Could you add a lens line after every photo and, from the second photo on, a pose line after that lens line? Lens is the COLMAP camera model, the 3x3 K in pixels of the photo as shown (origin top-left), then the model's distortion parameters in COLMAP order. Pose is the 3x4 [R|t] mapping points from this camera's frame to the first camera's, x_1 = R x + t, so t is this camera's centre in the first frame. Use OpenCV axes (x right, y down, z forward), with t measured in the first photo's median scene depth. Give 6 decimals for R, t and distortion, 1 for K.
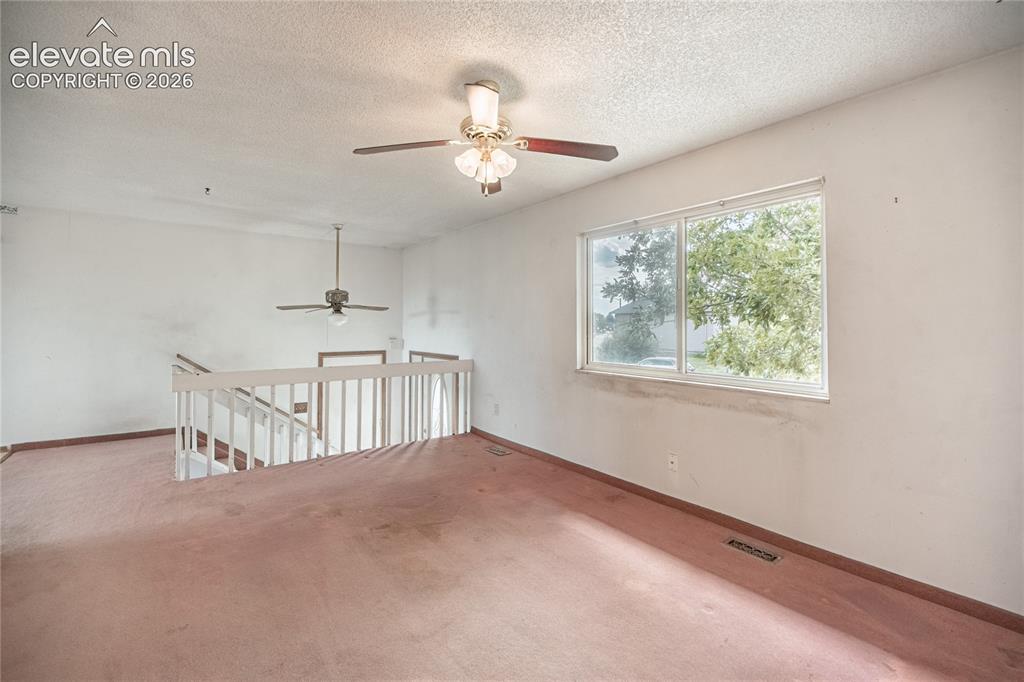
lens RADIAL K [[434.0, 0, 509.8], [0, 434.0, 325.3], [0, 0, 1]] dist [0.002351, 0.000236]
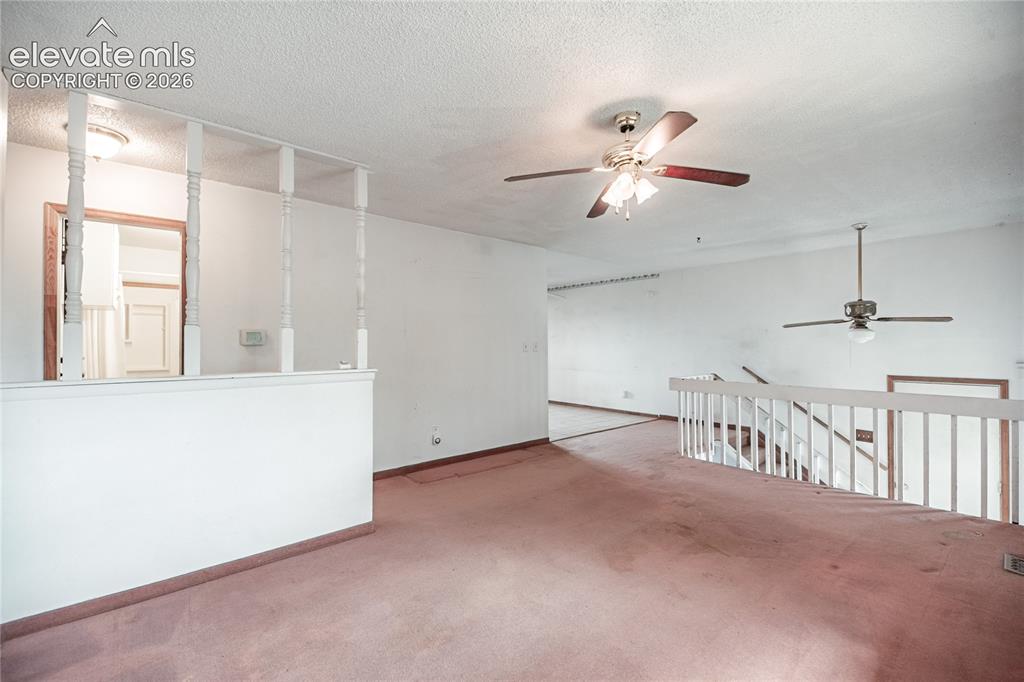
lens RADIAL K [[429.5, 0, 512.0], [0, 429.5, 341.0], [0, 0, 1]] dist [0.001015, -0.000385]
pose [[0.064002, -0.008583, -0.997913, 0.405230], [0.003163, 0.999960, -0.008397, 0.002570], [0.997945, -0.002618, 0.064026, 0.266056]]
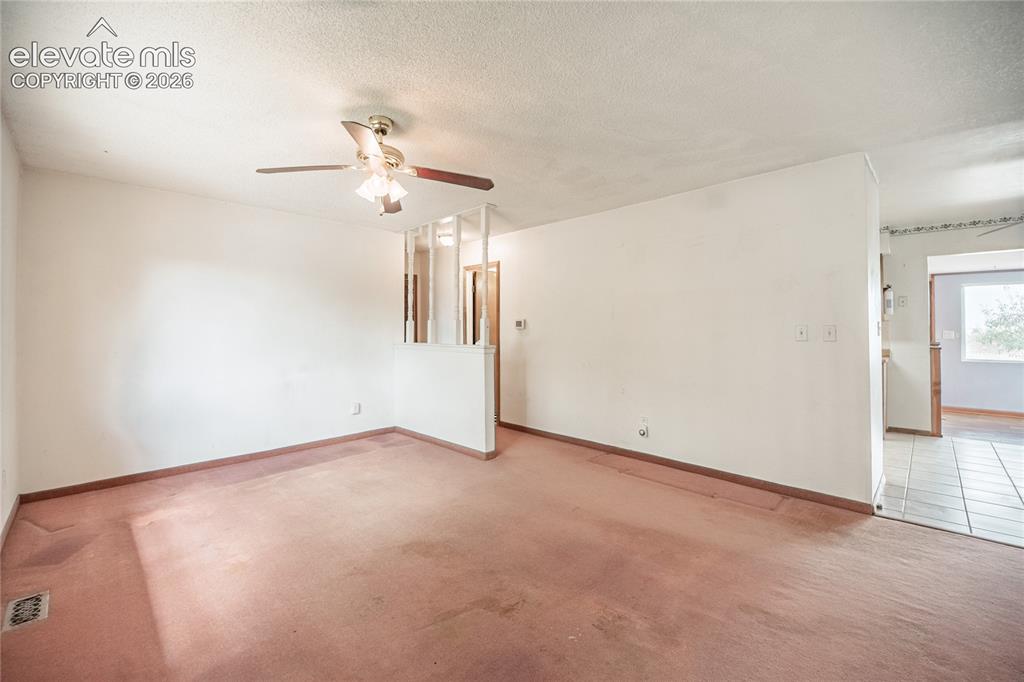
lens RADIAL K [[425.6, 0, 513.9], [0, 425.6, 326.8], [0, 0, 1]] dist [0.000589, -0.000200]
pose [[-0.988969, 0.000511, -0.148120, -0.102545], [0.001044, 0.999993, -0.003524, 0.000813], [0.148117, -0.003640, -0.988963, 0.904083]]
